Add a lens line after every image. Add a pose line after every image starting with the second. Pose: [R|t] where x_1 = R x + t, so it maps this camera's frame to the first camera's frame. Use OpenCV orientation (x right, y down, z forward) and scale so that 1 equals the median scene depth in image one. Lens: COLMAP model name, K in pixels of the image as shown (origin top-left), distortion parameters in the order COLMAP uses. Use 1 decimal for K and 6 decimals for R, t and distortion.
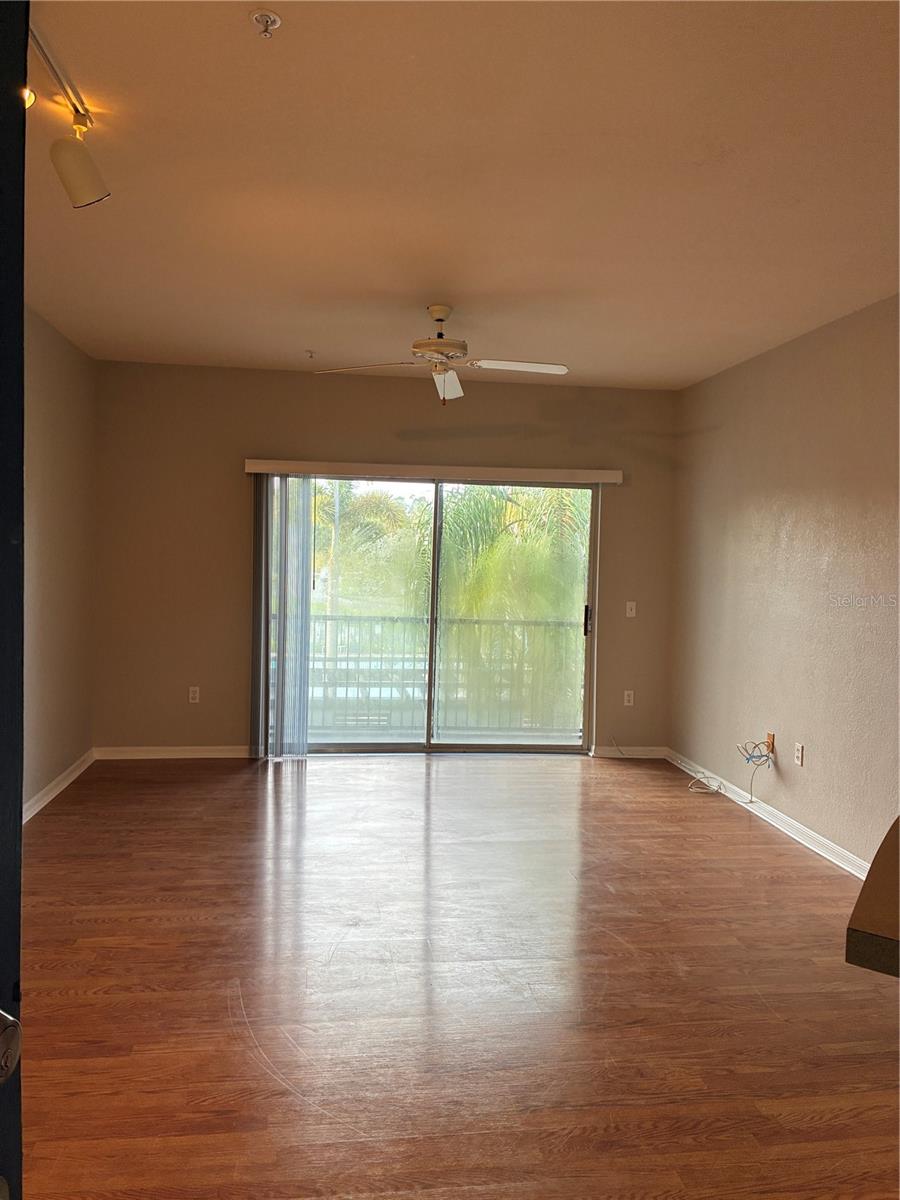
lens RADIAL K [[910.1, 0, 445.3], [0, 910.1, 601.0], [0, 0, 1]] dist [0.056306, -0.069180]
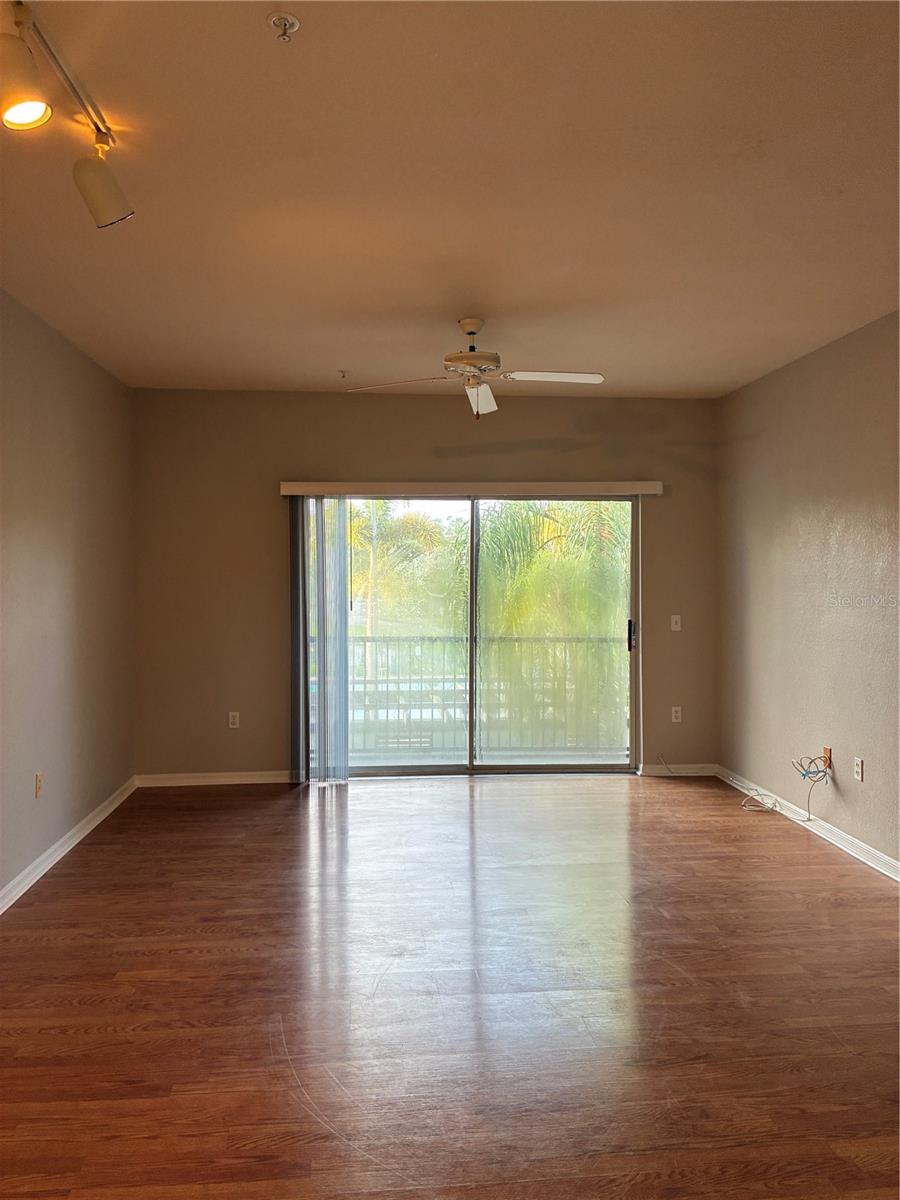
lens RADIAL K [[910.1, 0, 447.3], [0, 910.1, 598.9], [0, 0, 1]] dist [0.056306, -0.069180]
pose [[0.998826, -0.026096, -0.040802, 0.000614], [0.025072, 0.999362, -0.025428, 0.002852], [0.041439, 0.024375, 0.998844, 0.018829]]
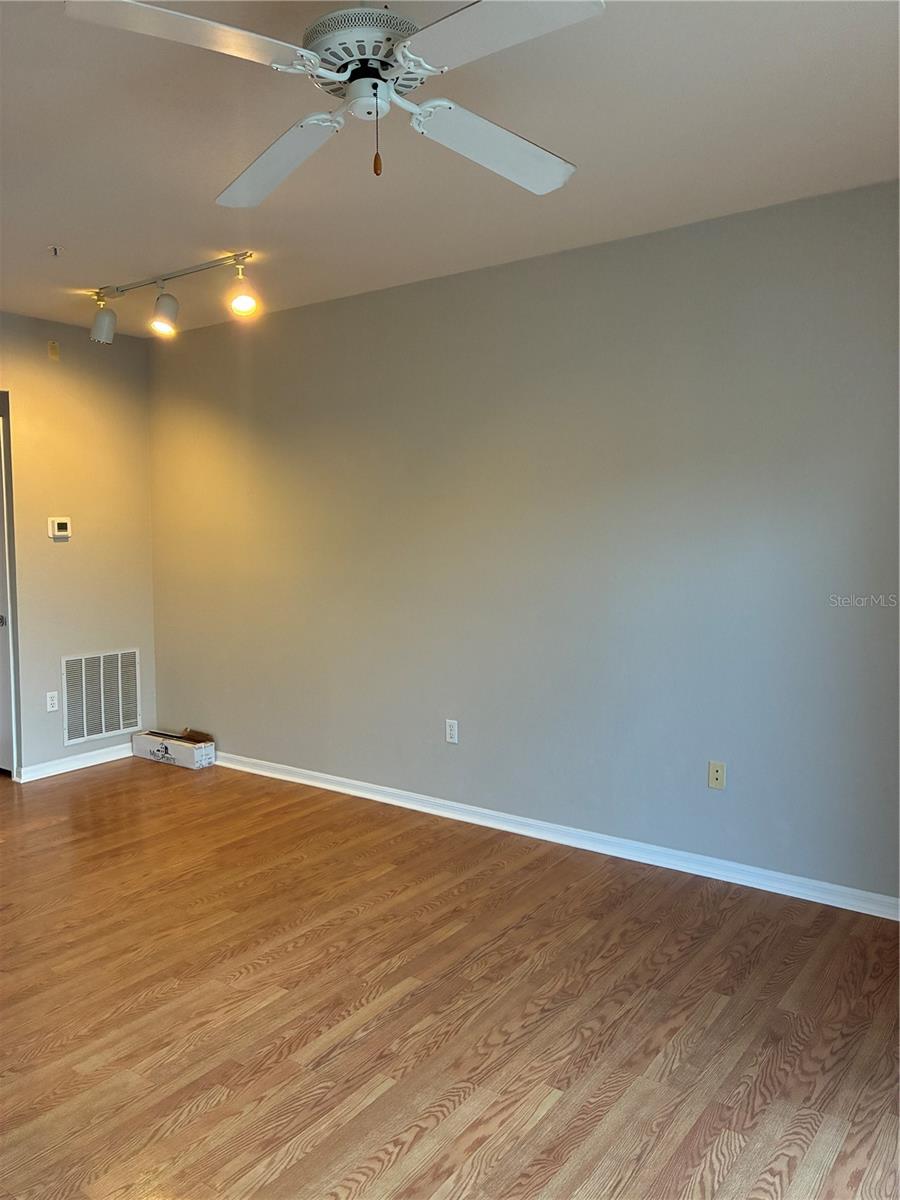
lens RADIAL K [[910.1, 0, 443.2], [0, 910.1, 602.2], [0, 0, 1]] dist [0.056306, -0.069180]
pose [[-0.694378, 0.039814, -0.718508, 0.251790], [-0.045932, 0.993980, 0.099468, -0.055902], [0.718143, 0.102071, -0.688369, 1.177912]]
